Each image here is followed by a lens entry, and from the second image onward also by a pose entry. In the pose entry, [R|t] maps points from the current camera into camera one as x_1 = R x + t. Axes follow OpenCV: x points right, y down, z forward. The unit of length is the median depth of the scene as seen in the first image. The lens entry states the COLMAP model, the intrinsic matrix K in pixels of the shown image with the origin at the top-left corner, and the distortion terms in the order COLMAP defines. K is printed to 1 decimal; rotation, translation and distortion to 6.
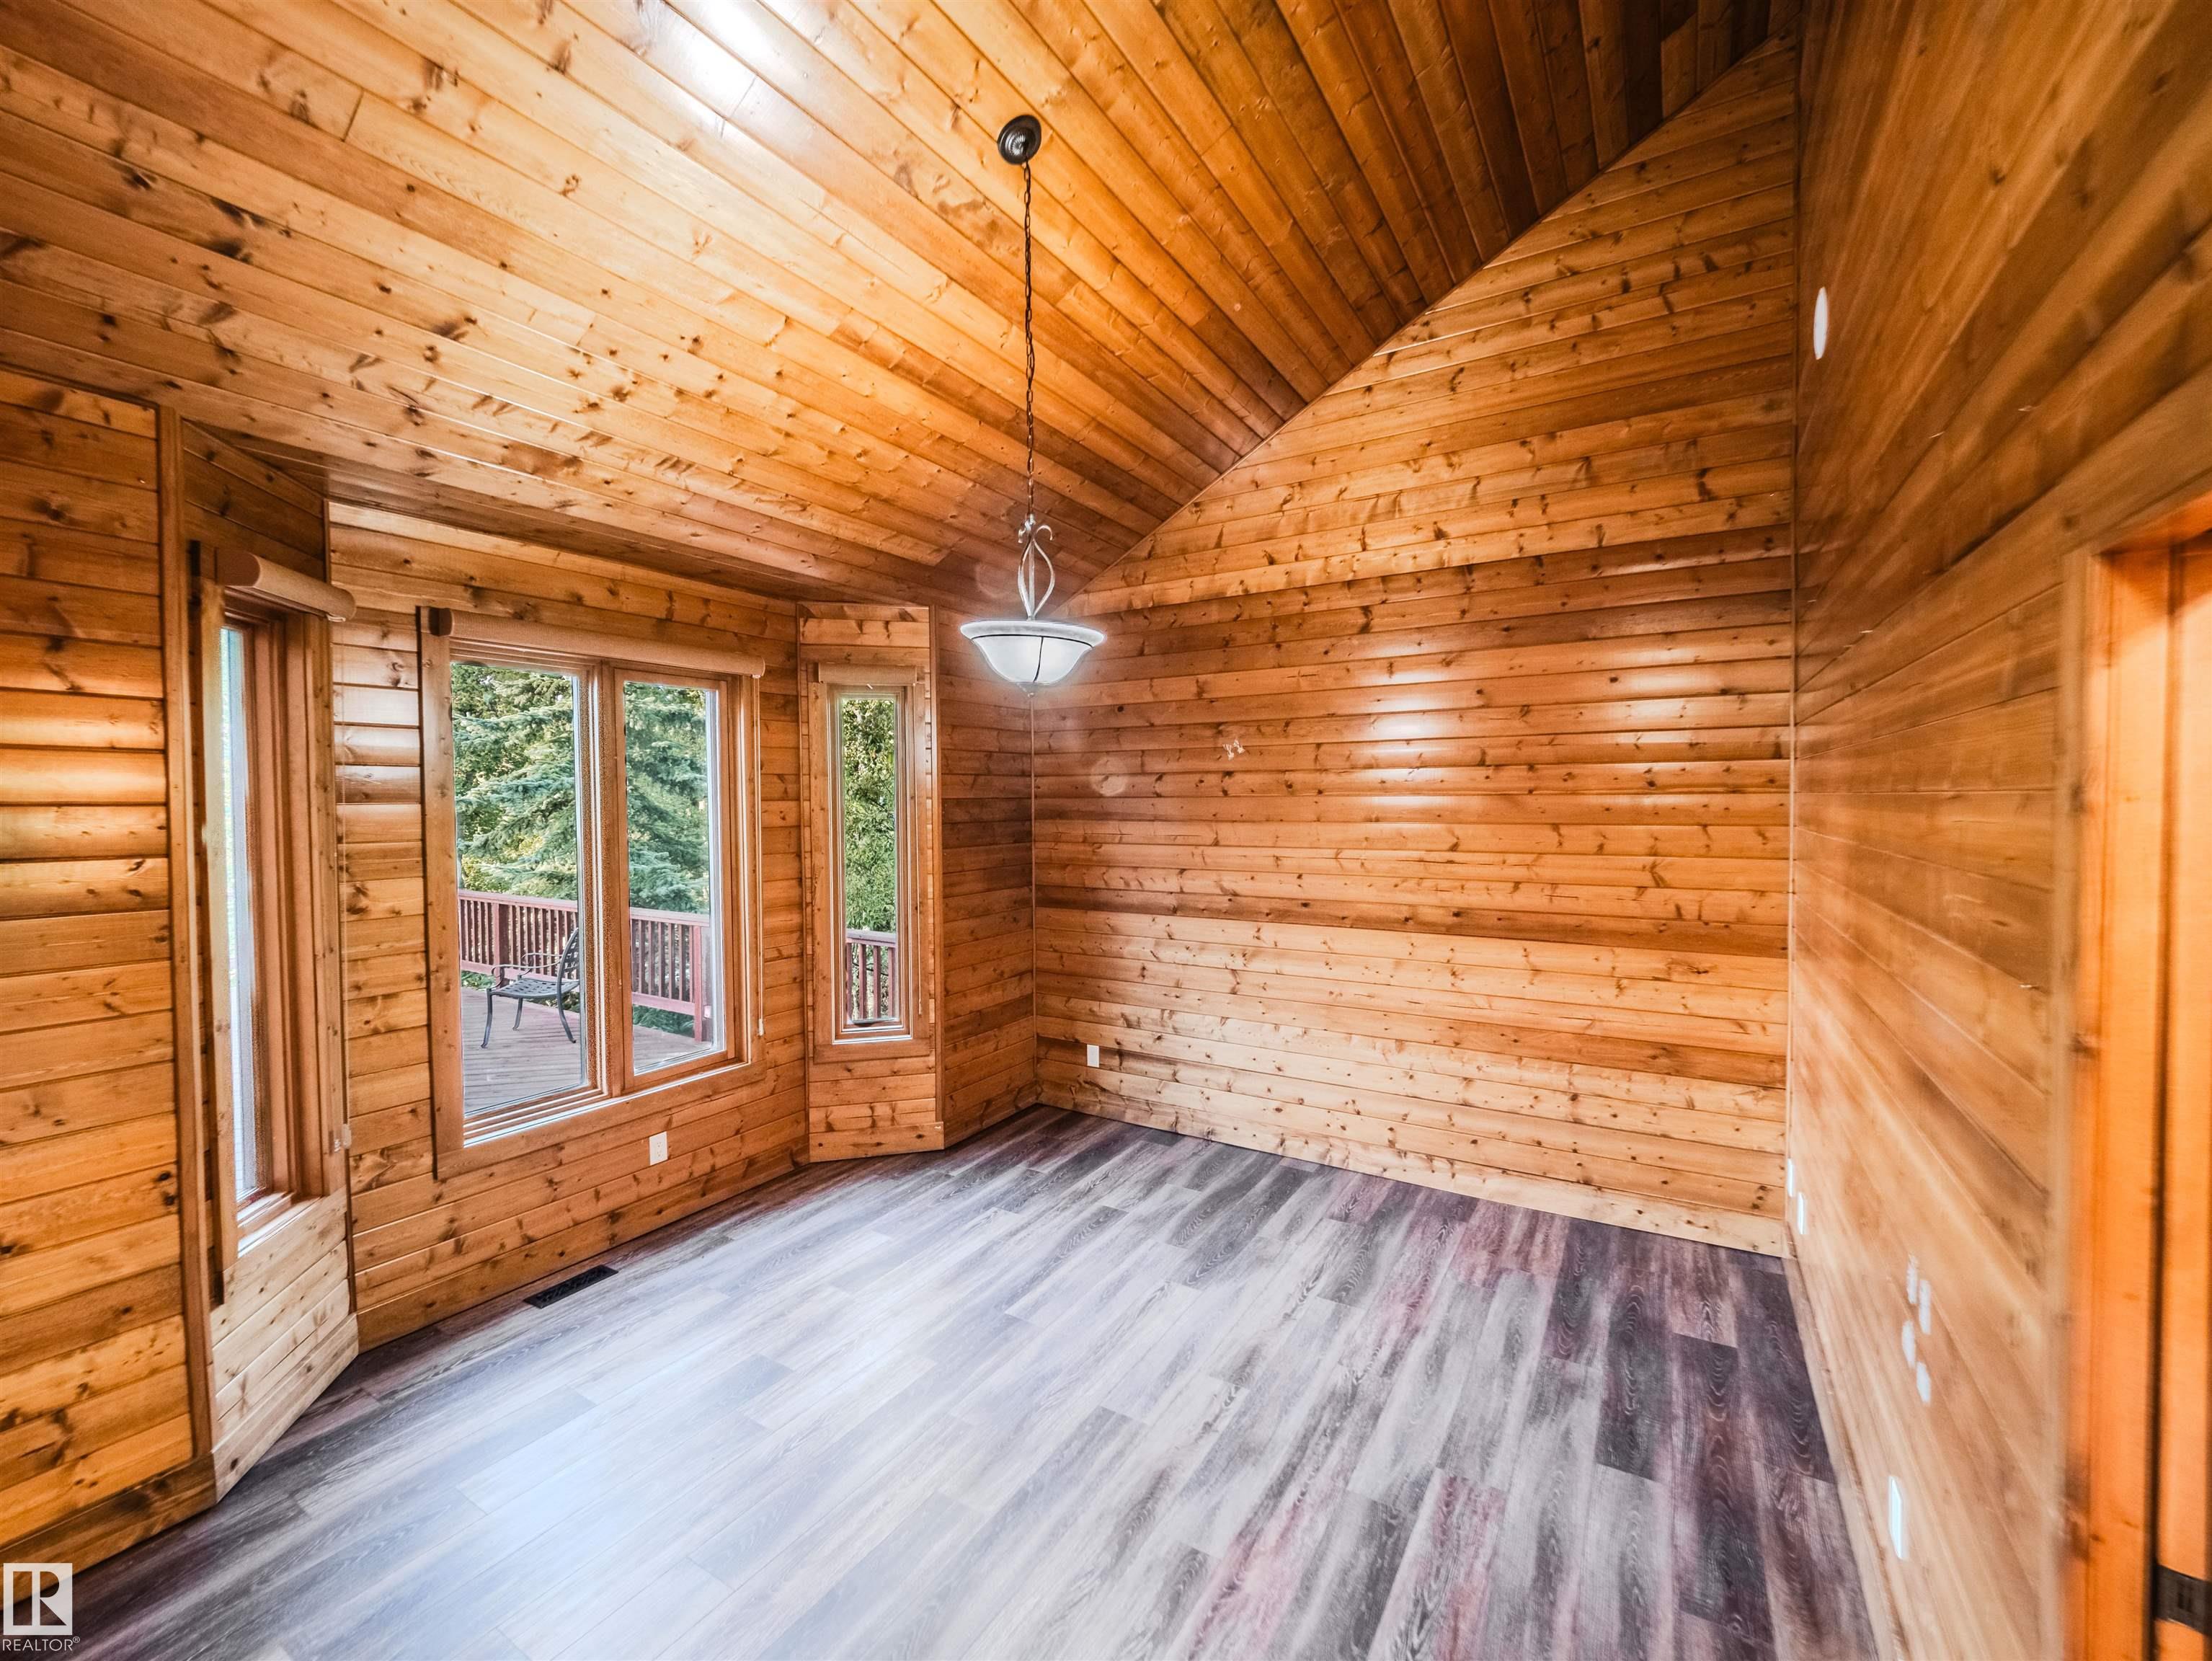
lens RADIAL K [[923.0, 0, 1103.2], [0, 923.0, 824.5], [0, 0, 1]] dist [-0.002609, -0.002628]
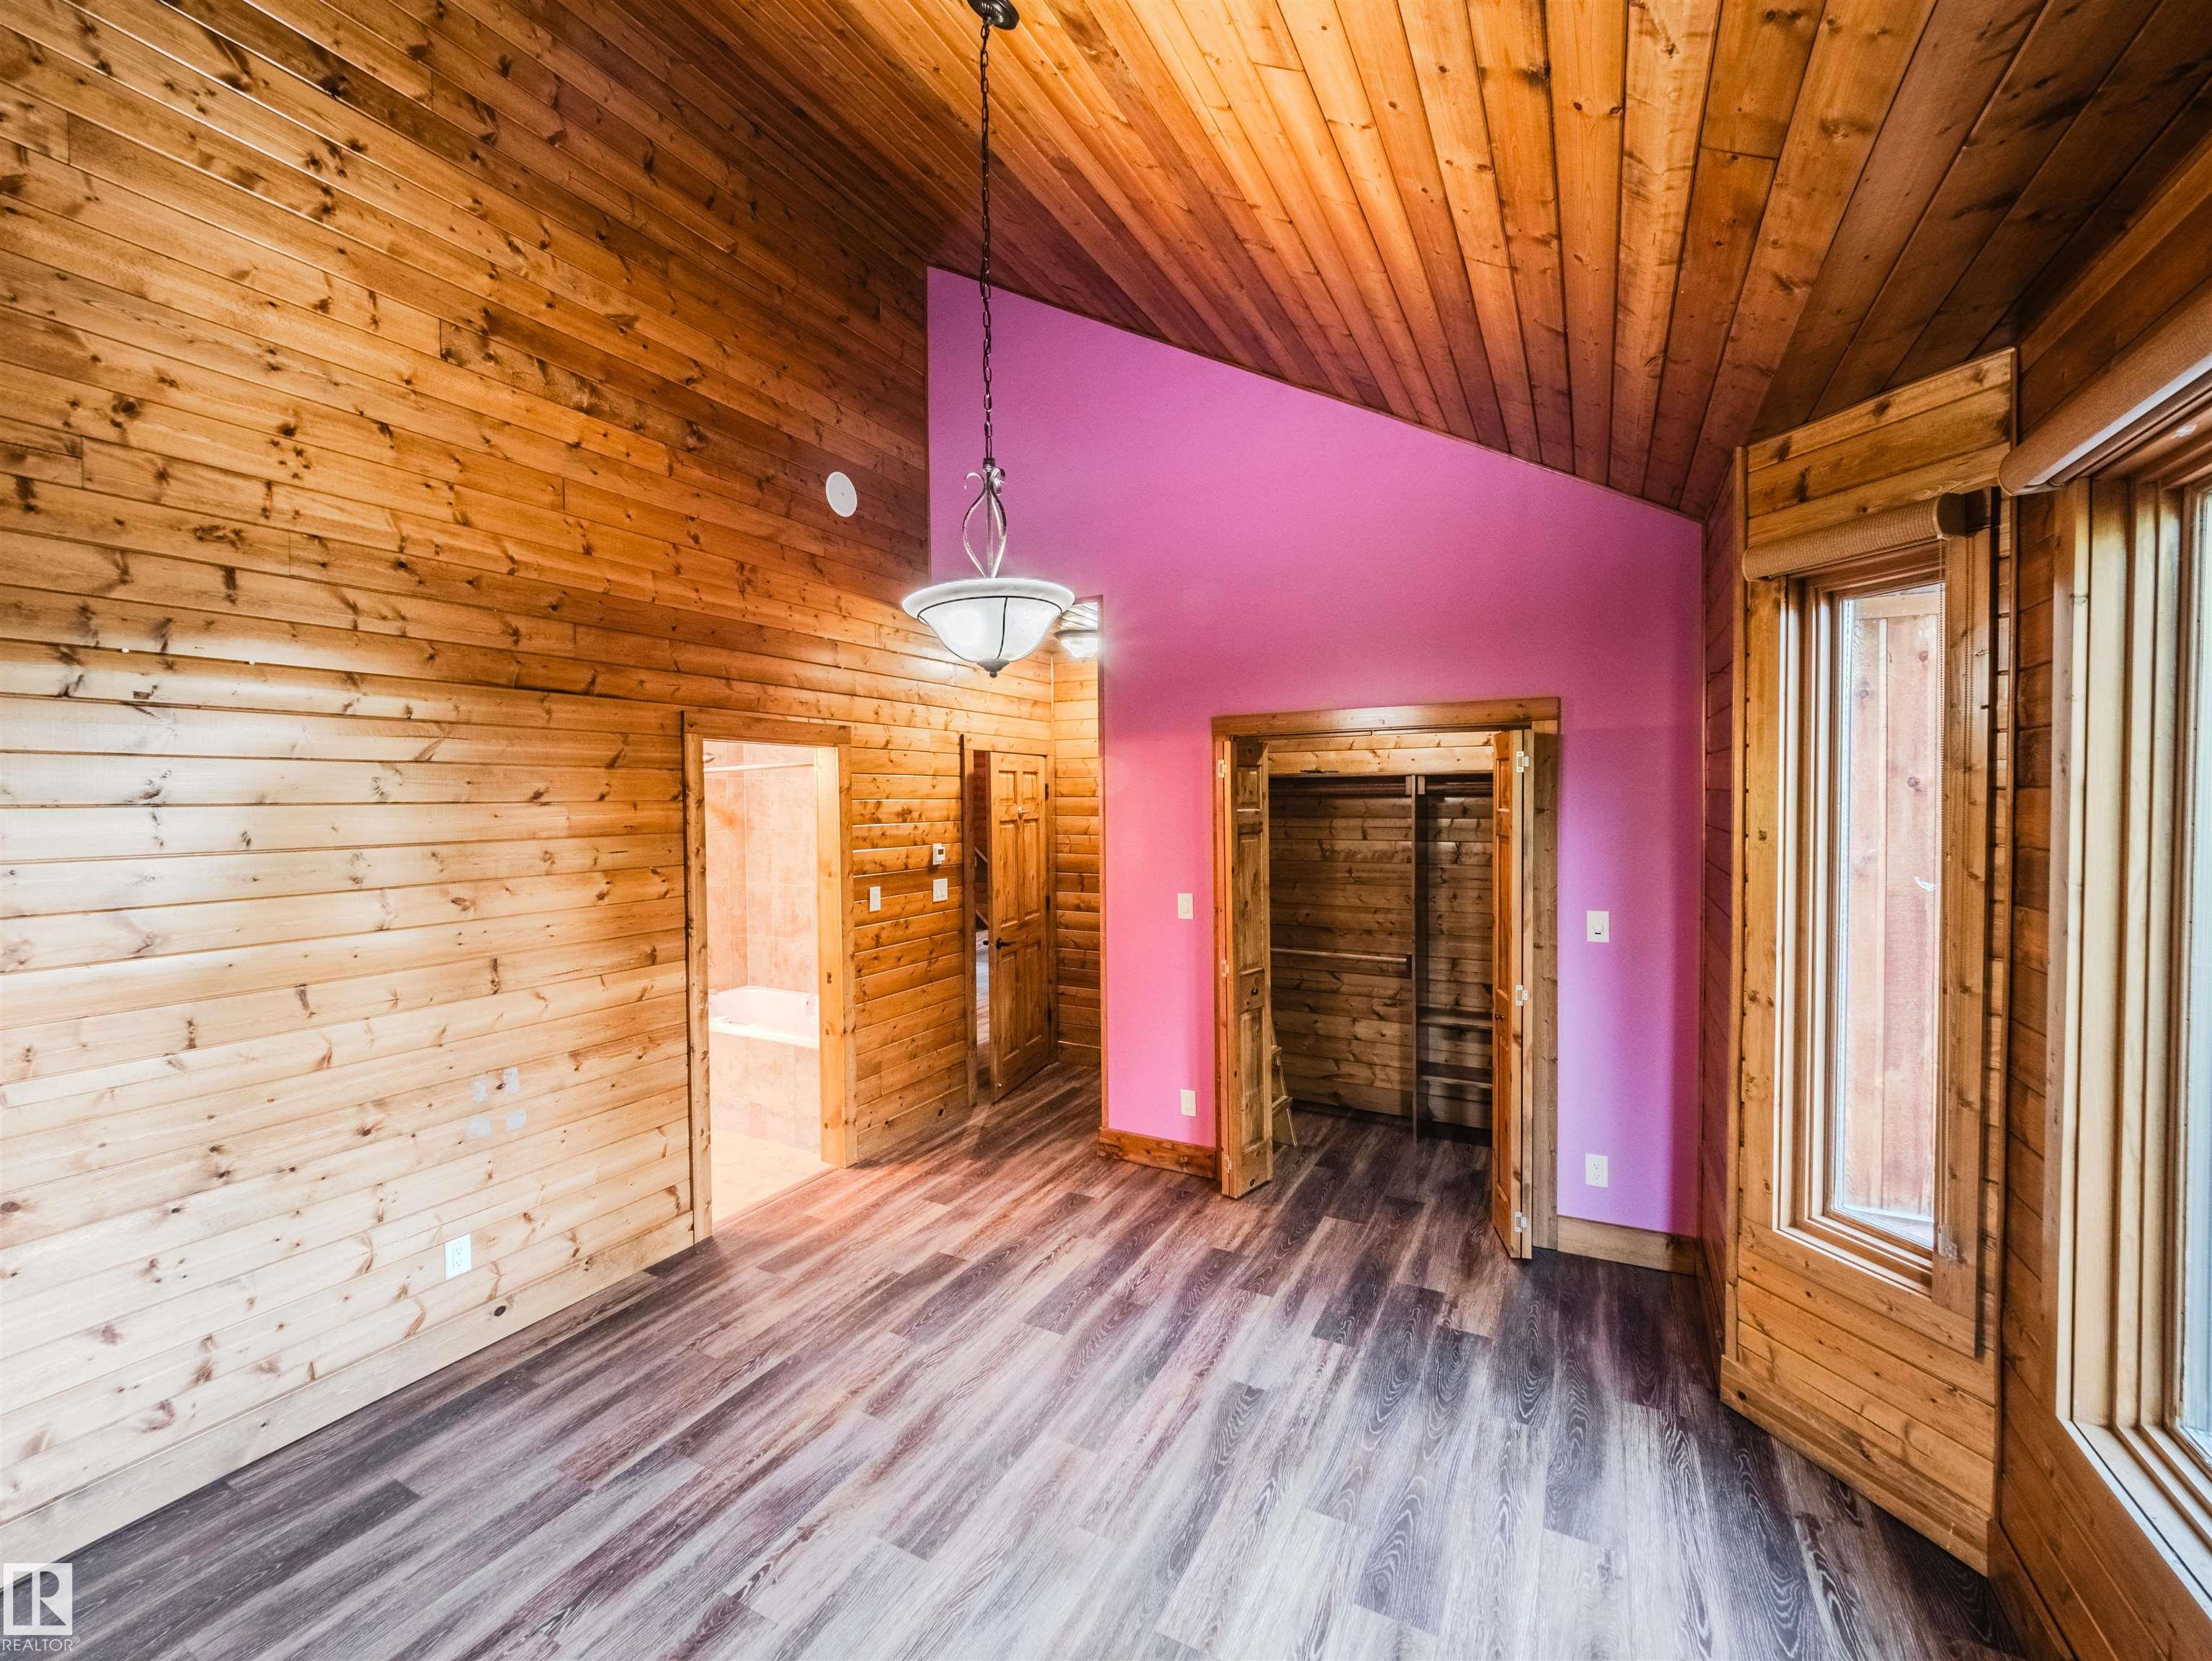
lens RADIAL K [[923.0, 0, 1106.4], [0, 923.0, 825.0], [0, 0, 1]] dist [-0.002609, -0.002628]
pose [[-0.997893, 0.017905, -0.062357, -0.137941], [0.014393, 0.998309, 0.056319, -0.057353], [0.063260, 0.055303, -0.996464, 2.031160]]
